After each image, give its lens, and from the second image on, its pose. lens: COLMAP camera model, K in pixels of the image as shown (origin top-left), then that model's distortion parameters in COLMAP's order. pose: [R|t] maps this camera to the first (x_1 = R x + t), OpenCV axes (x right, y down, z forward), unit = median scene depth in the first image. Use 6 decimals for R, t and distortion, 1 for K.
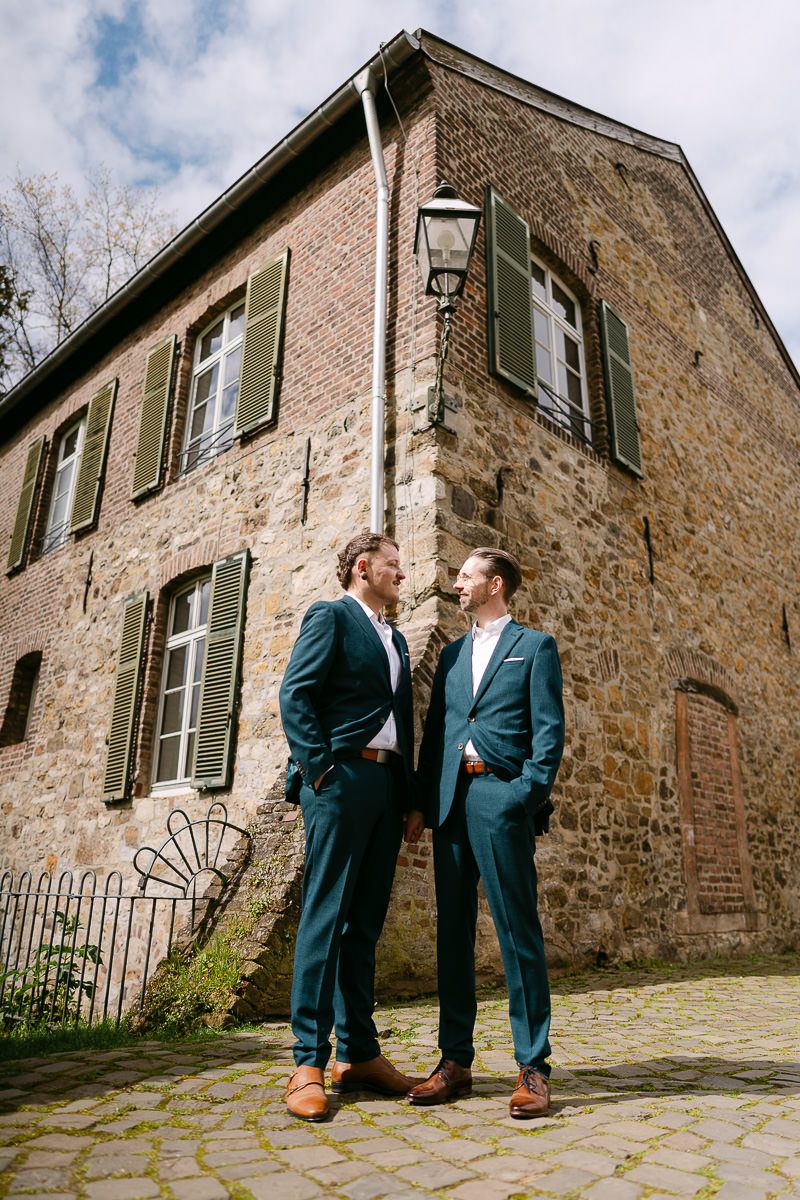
lens RADIAL K [[907.2, 0, 399.2], [0, 907.2, 519.4], [0, 0, 1]] dist [0.008111, 0.001804]
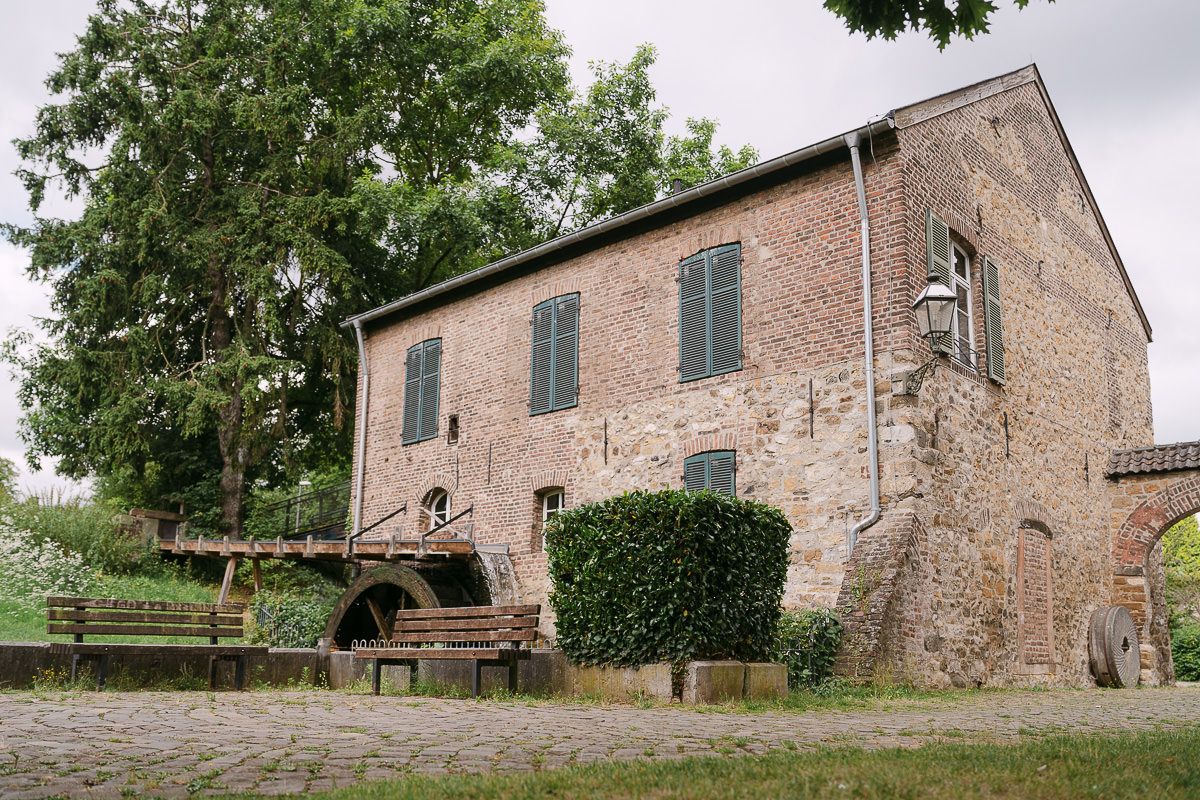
lens RADIAL K [[1242.1, 0, 600.0], [0, 1242.1, 400.0], [0, 0, 1]] dist [0.011416, 0.003687]
pose [[0.998513, 0.013543, 0.052814, -0.531413], [-0.022901, 0.983244, 0.180849, -0.400498], [-0.049480, -0.181789, 0.982092, -1.024211]]
